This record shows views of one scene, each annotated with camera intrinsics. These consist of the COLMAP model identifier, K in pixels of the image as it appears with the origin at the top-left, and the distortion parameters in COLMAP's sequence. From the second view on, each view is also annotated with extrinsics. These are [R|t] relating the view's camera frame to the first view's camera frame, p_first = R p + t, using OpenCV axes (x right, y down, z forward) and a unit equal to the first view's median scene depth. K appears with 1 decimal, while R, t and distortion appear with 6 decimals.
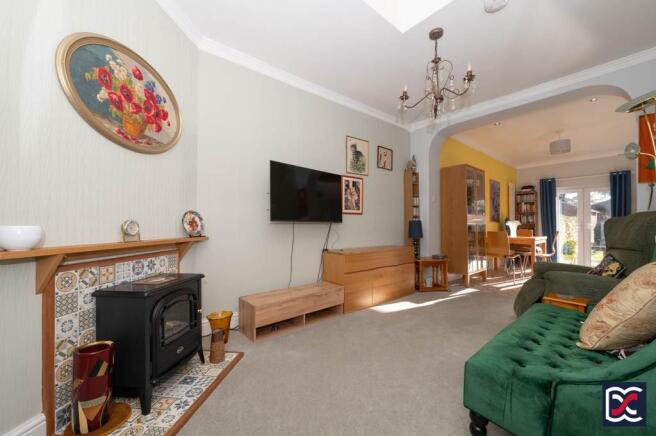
lens RADIAL K [[262.2, 0, 328.0], [0, 262.2, 218.0], [0, 0, 1]] dist [-0.001624, -0.000236]
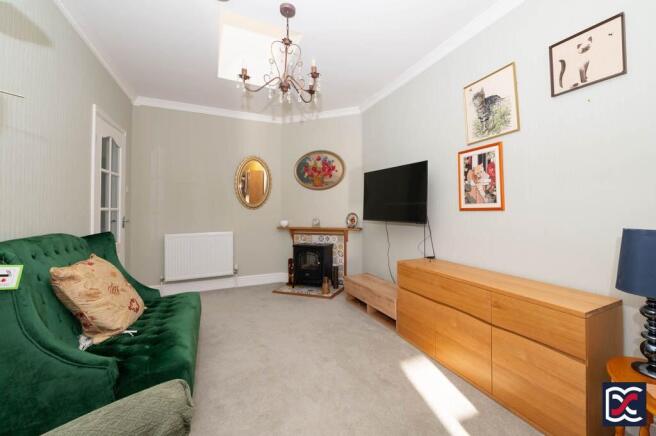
lens RADIAL K [[268.5, 0, 335.3], [0, 268.5, 201.7], [0, 0, 1]] dist [-0.002499, -0.000534]
pose [[-0.267977, -0.035955, -0.962754, 0.847493], [0.025688, 0.998681, -0.044447, -0.017507], [0.963083, -0.036642, -0.266700, 0.939706]]
